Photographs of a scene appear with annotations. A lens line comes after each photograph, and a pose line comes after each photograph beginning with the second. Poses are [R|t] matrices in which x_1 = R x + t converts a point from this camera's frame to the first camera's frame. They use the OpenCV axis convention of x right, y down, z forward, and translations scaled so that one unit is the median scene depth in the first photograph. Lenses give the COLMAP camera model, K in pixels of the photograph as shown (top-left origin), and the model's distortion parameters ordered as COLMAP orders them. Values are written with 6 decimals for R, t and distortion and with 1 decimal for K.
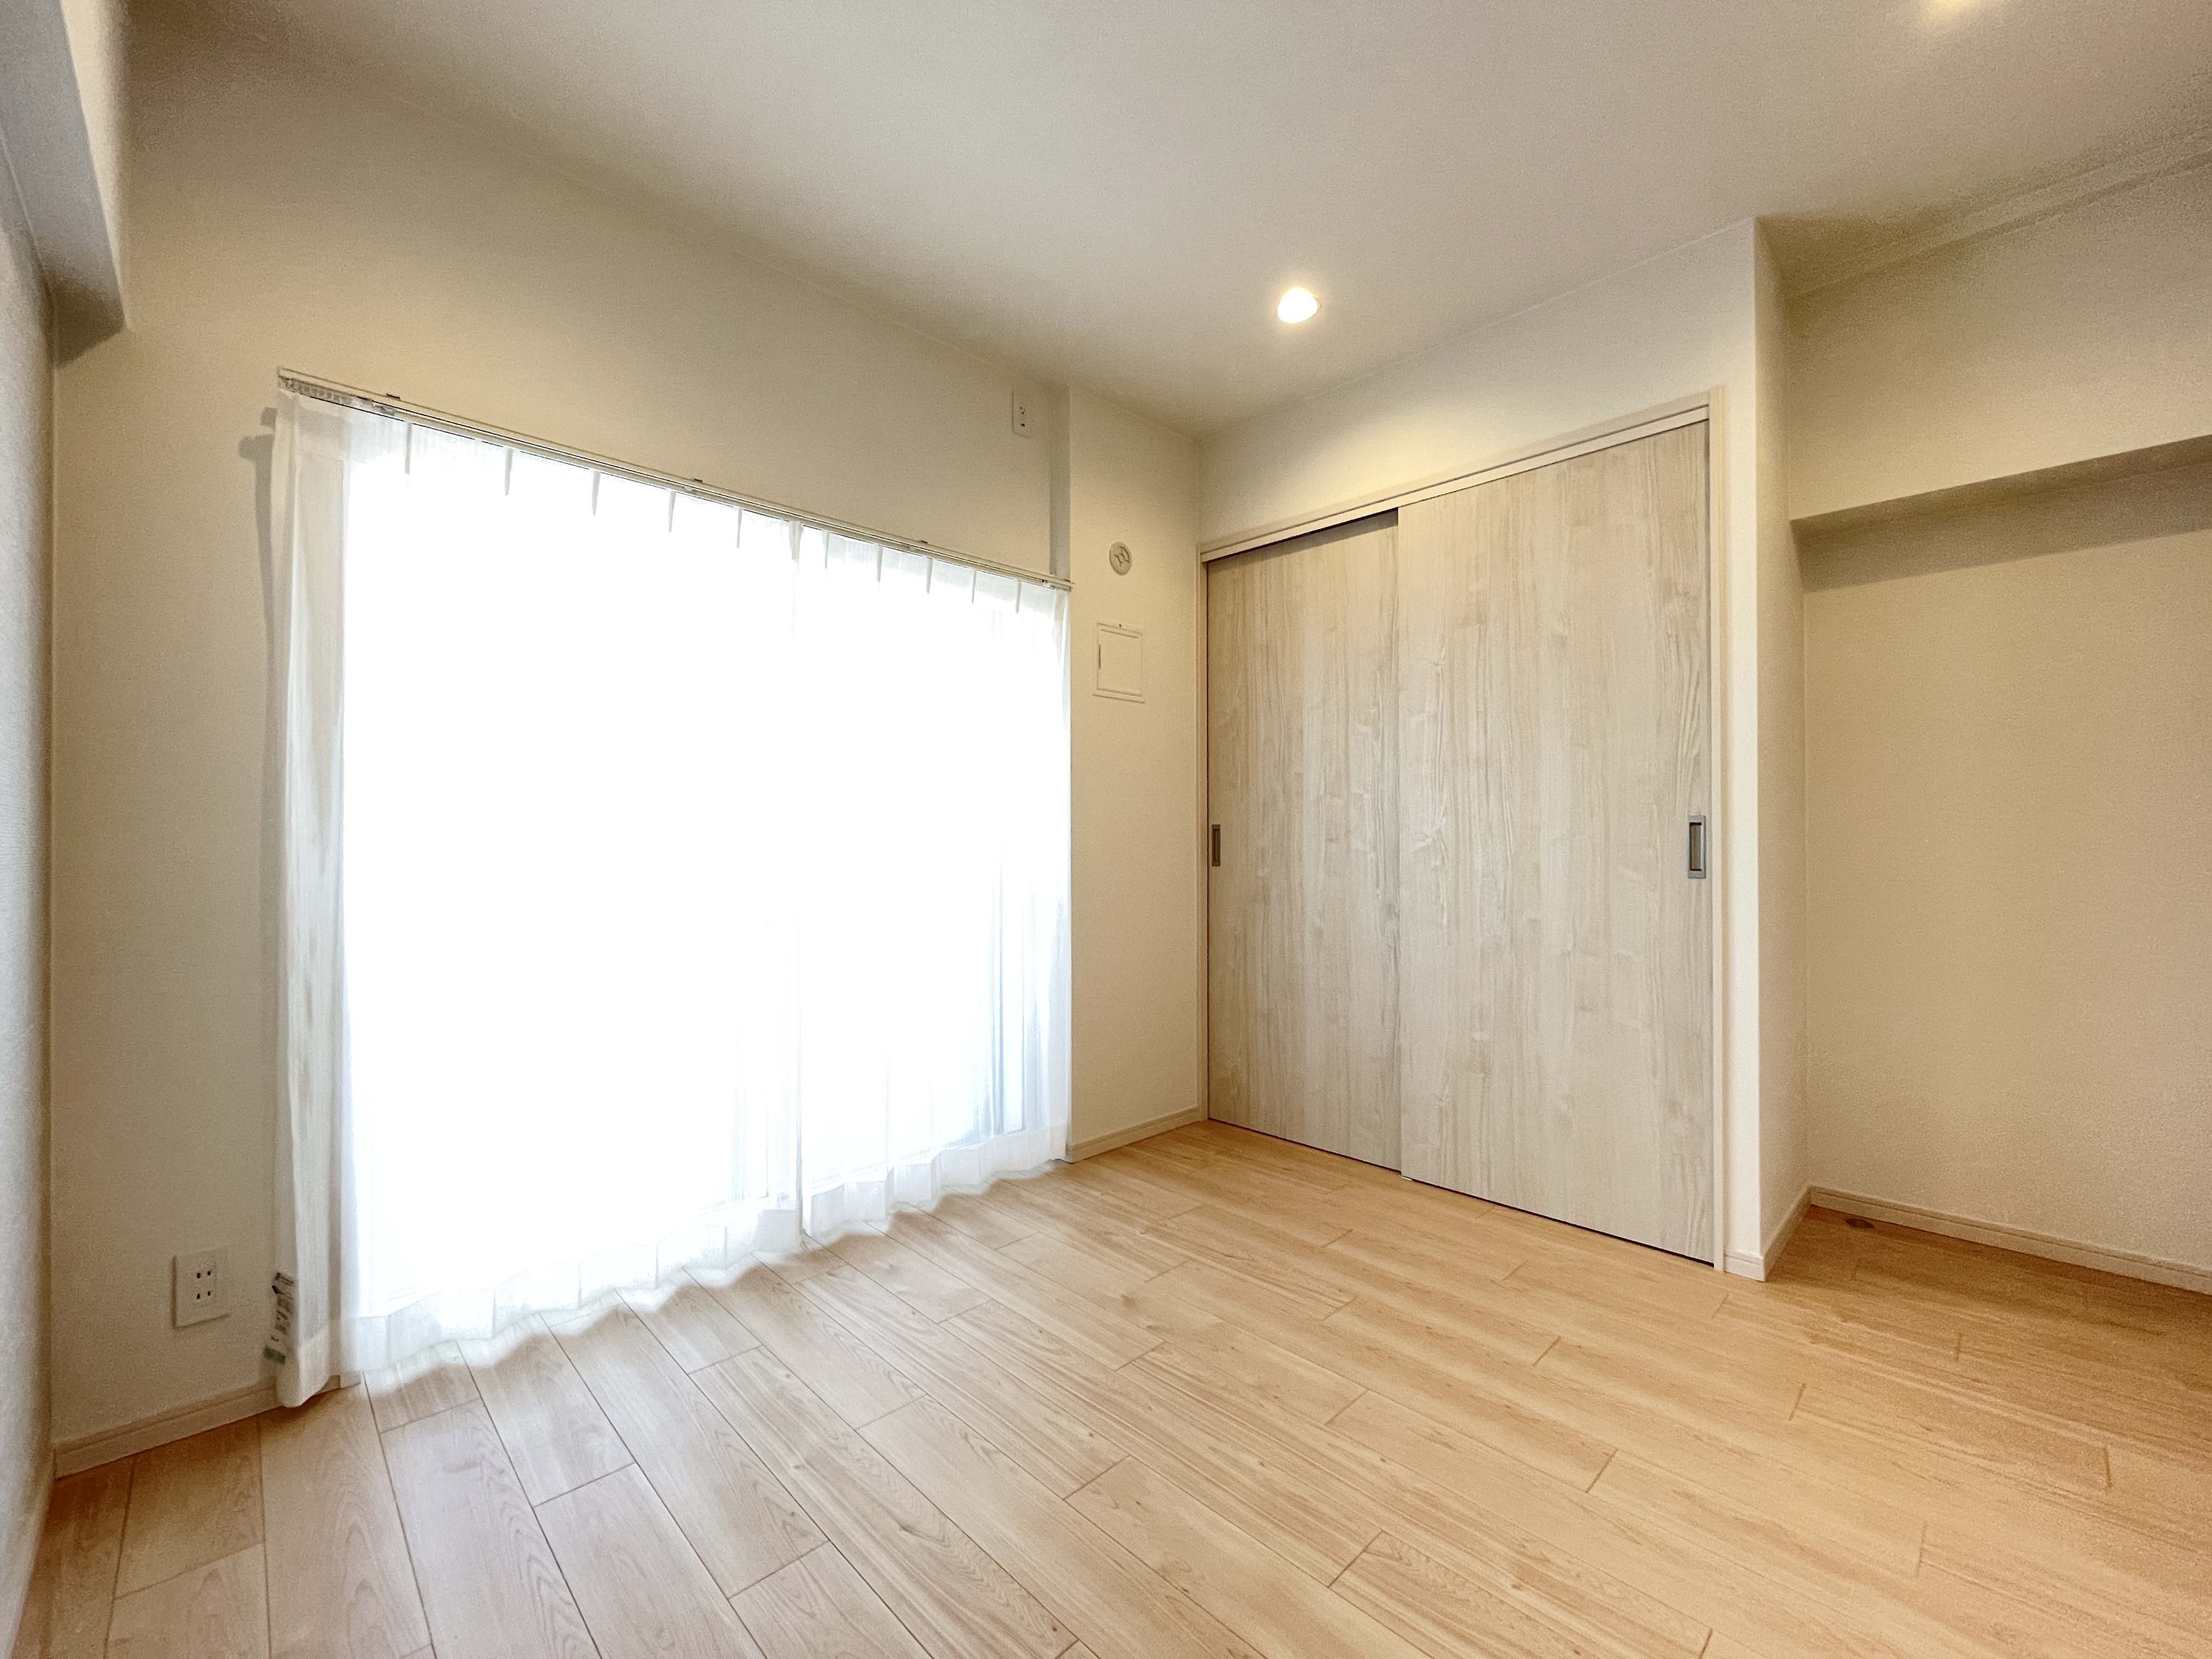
lens RADIAL K [[892.1, 0, 1120.2], [0, 892.1, 832.9], [0, 0, 1]] dist [-0.003123, -0.000328]
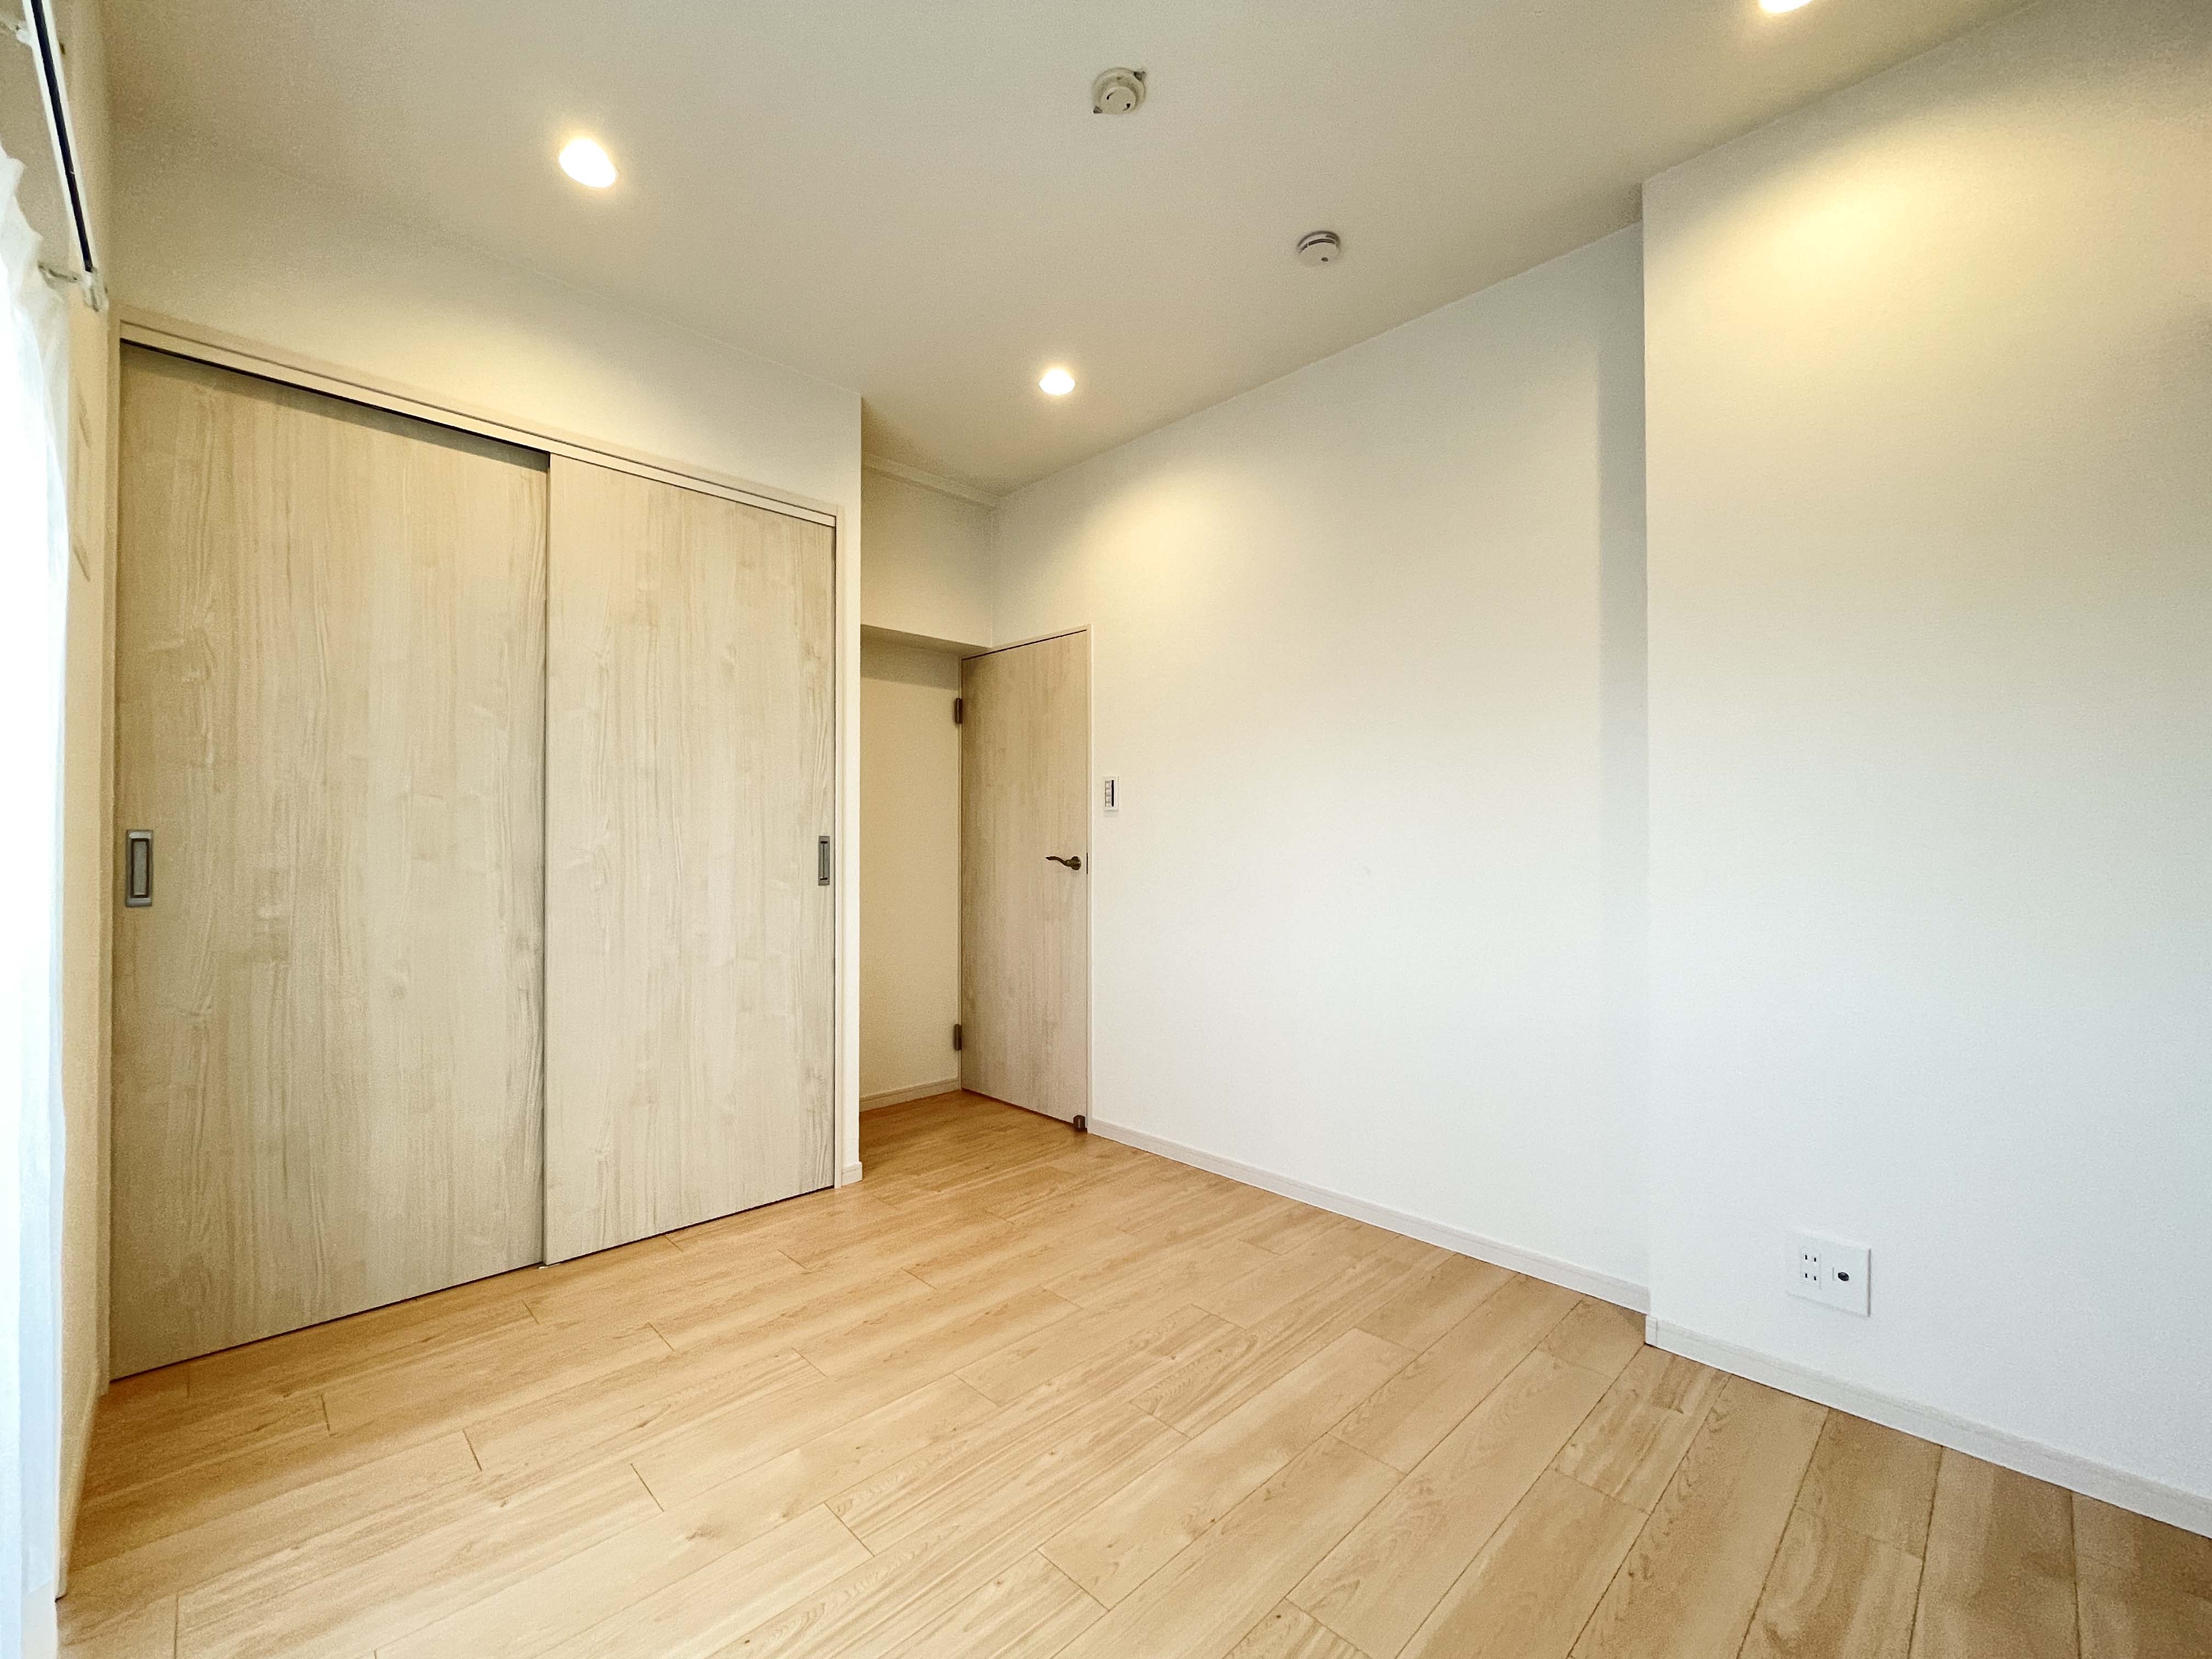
lens RADIAL K [[917.0, 0, 989.4], [0, 917.0, 831.3], [0, 0, 1]] dist [-0.000030, -0.000213]
pose [[0.069969, 0.014786, 0.997440, -0.545791], [-0.010140, 0.999849, -0.014111, -0.008283], [-0.997498, -0.009127, 0.070108, 0.581624]]
